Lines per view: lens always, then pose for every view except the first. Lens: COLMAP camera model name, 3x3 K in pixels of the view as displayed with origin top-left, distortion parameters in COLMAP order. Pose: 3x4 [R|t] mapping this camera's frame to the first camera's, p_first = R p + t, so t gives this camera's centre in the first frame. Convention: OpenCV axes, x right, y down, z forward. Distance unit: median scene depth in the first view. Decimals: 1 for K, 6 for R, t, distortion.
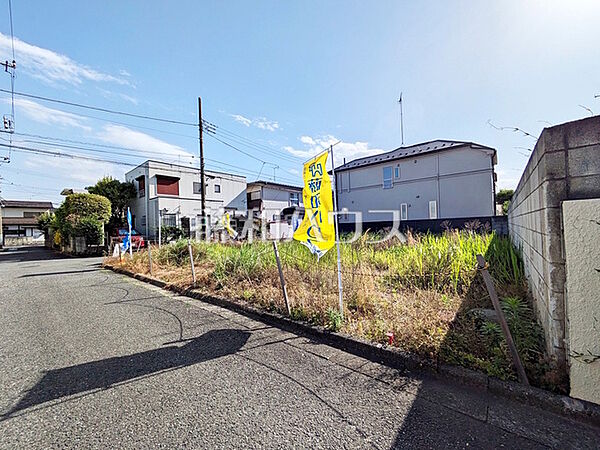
lens RADIAL K [[235.5, 0, 301.0], [0, 235.5, 228.2], [0, 0, 1]] dist [-0.012615, 0.001548]
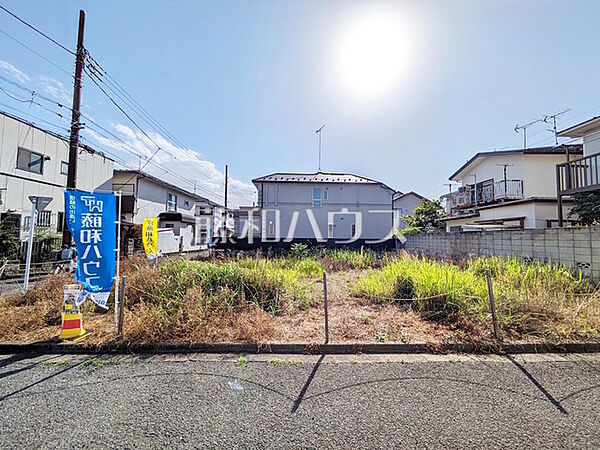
lens RADIAL K [[235.5, 0, 299.1], [0, 235.5, 225.9], [0, 0, 1]] dist [-0.012615, 0.001548]
pose [[0.734140, 0.078111, 0.674491, -0.274388], [-0.028063, 0.996003, -0.084801, 0.009816], [-0.678418, 0.043328, 0.733397, 0.157022]]
